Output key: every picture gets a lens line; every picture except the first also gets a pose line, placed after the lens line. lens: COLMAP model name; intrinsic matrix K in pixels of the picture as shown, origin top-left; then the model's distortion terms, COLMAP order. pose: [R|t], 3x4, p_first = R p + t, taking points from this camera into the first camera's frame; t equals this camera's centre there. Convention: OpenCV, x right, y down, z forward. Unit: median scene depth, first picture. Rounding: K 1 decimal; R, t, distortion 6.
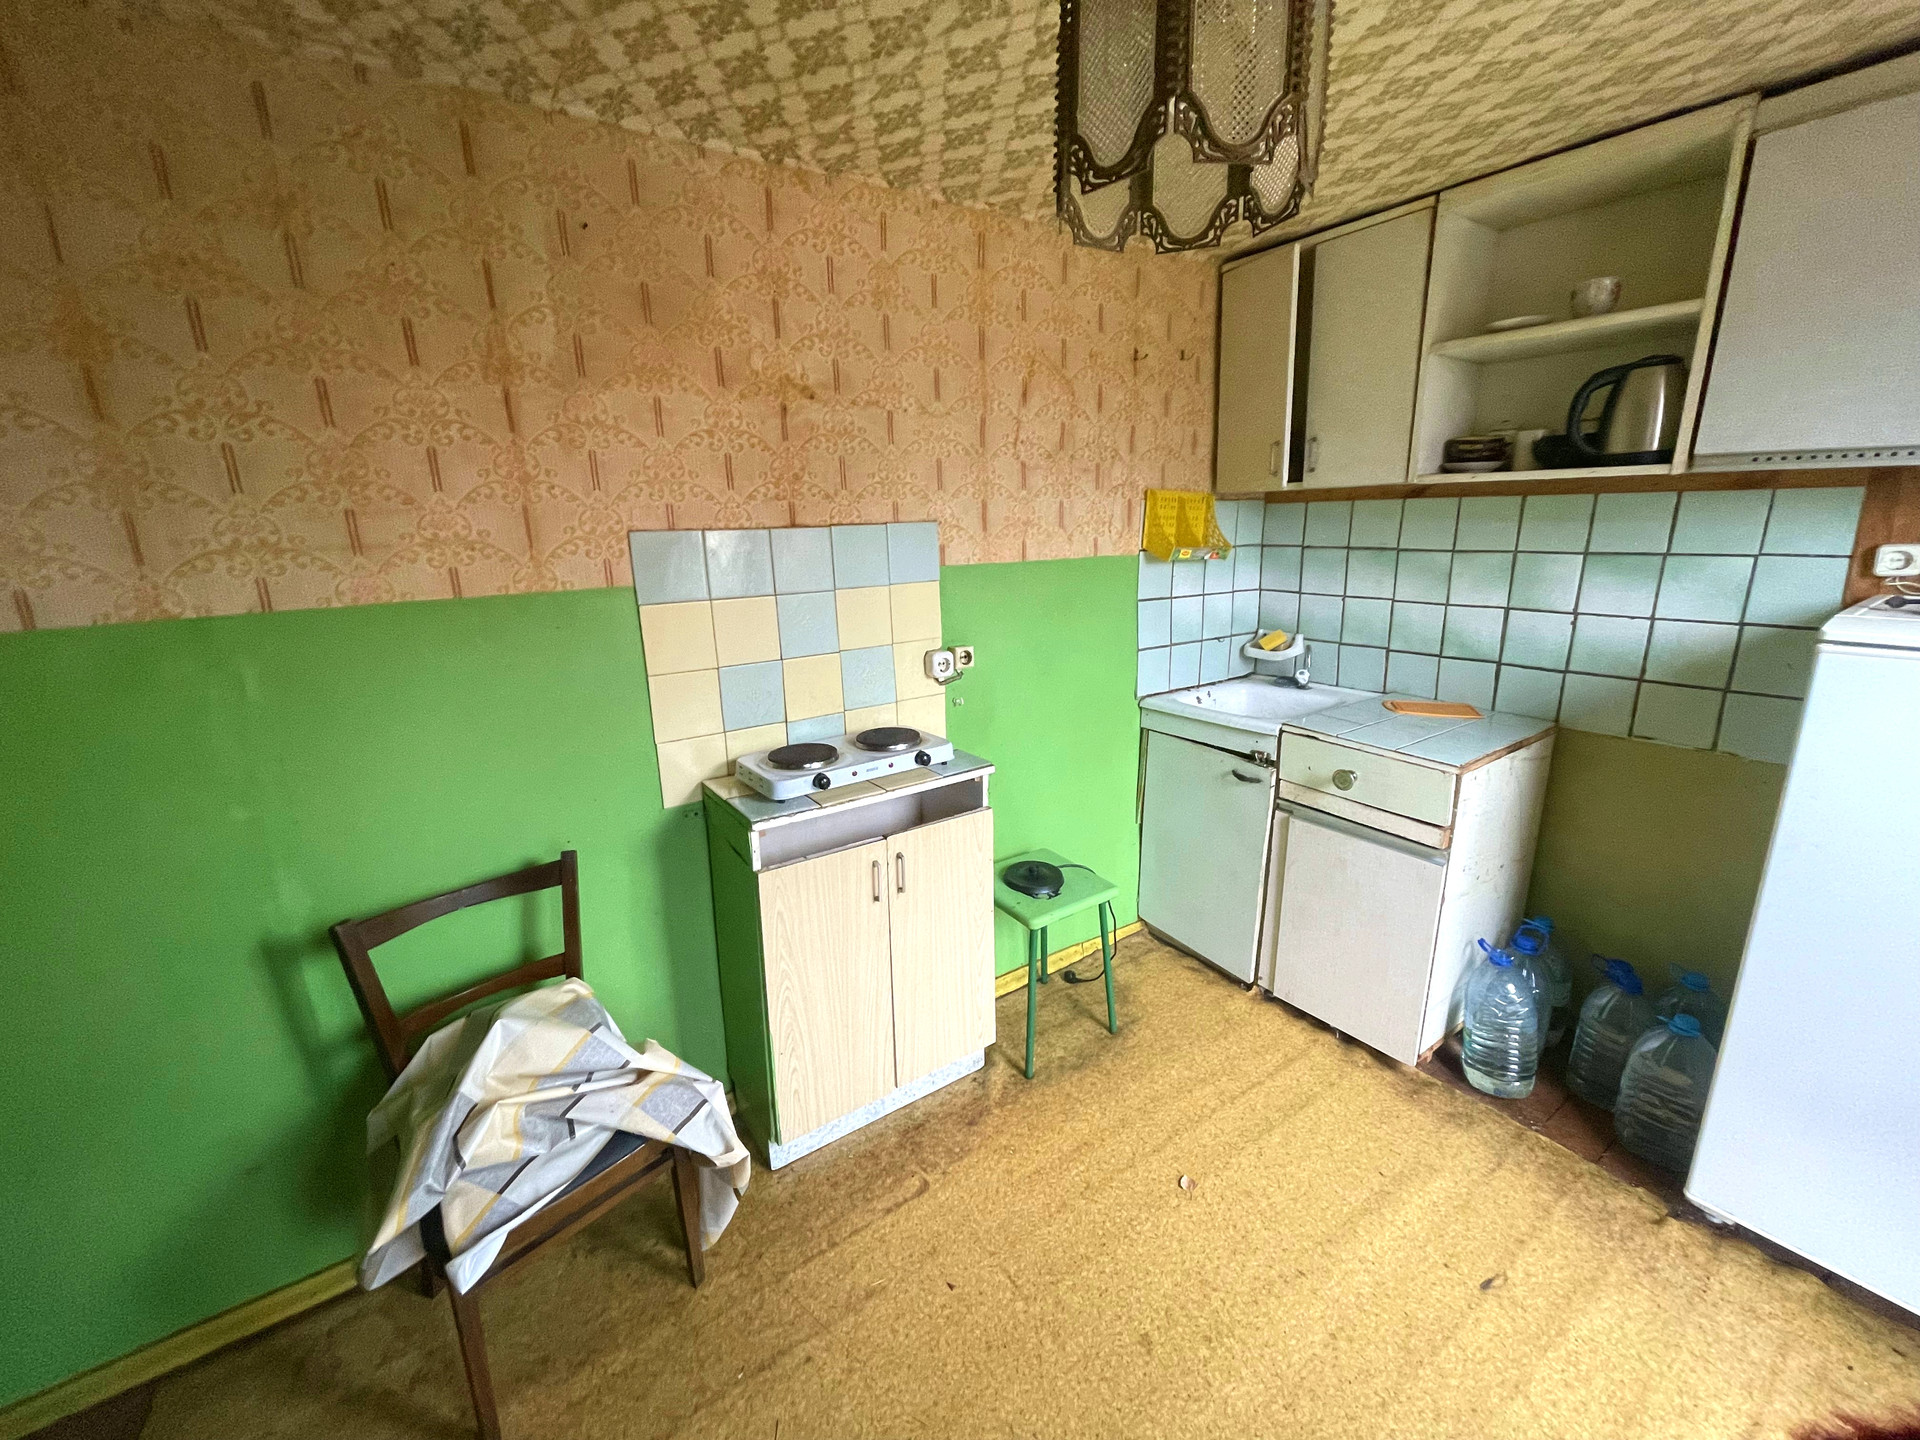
lens RADIAL K [[773.2, 0, 960.0], [0, 773.2, 720.0], [0, 0, 1]] dist [0.001193, 0.000122]
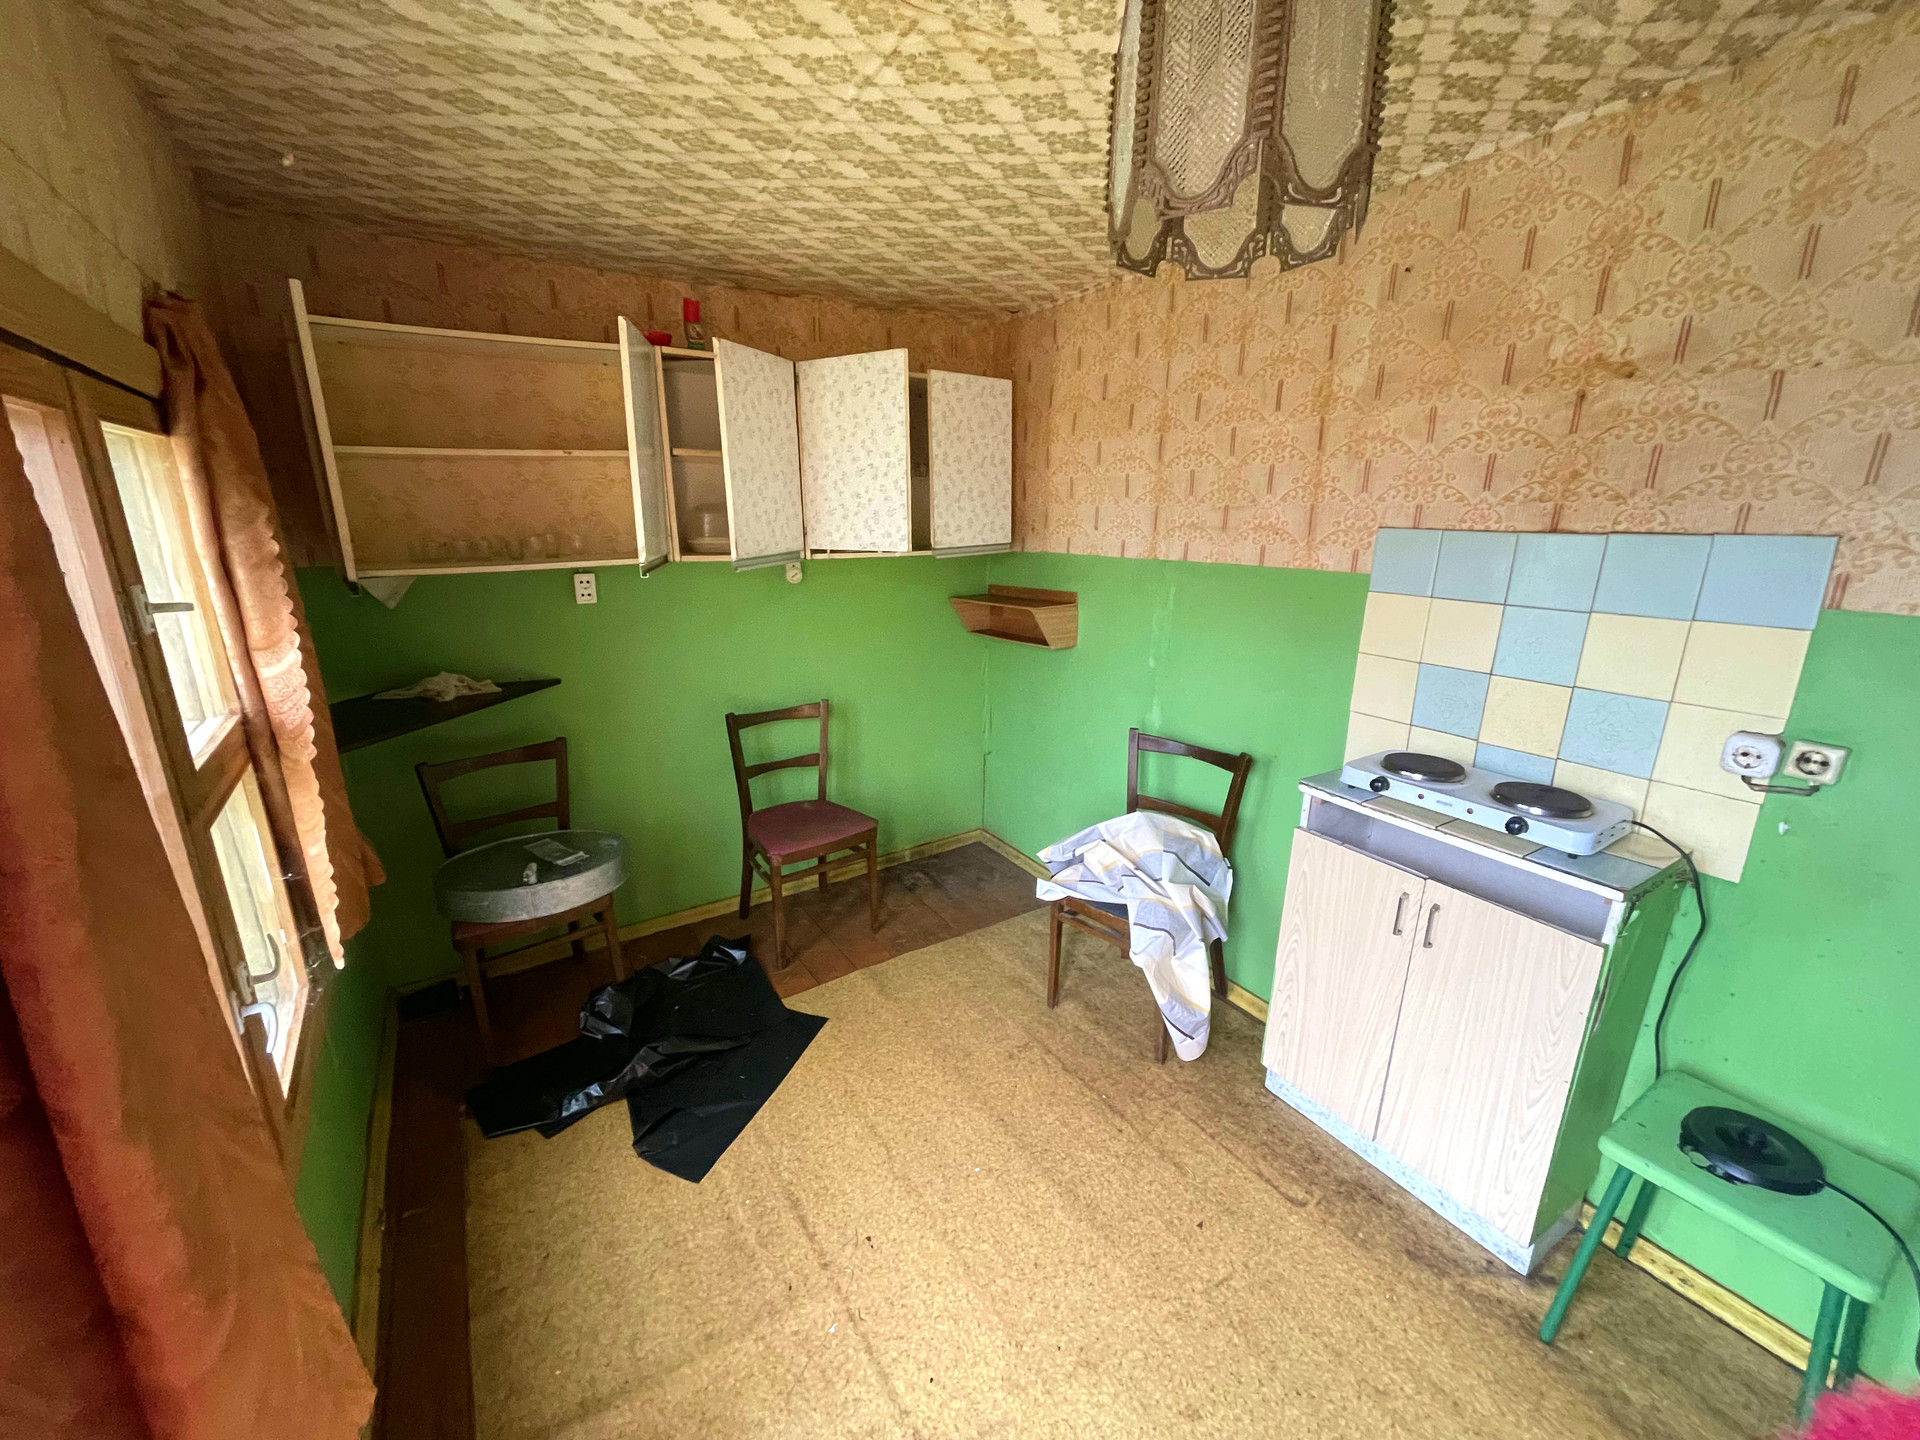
lens RADIAL K [[758.9, 0, 960.0], [0, 758.9, 720.0], [0, 0, 1]] dist [0.010396, 0.000091]
pose [[-0.032411, 0.294466, -0.955112, 0.749465], [-0.260538, 0.920086, 0.292509, -0.142863], [0.964919, 0.258323, 0.046898, 0.395220]]
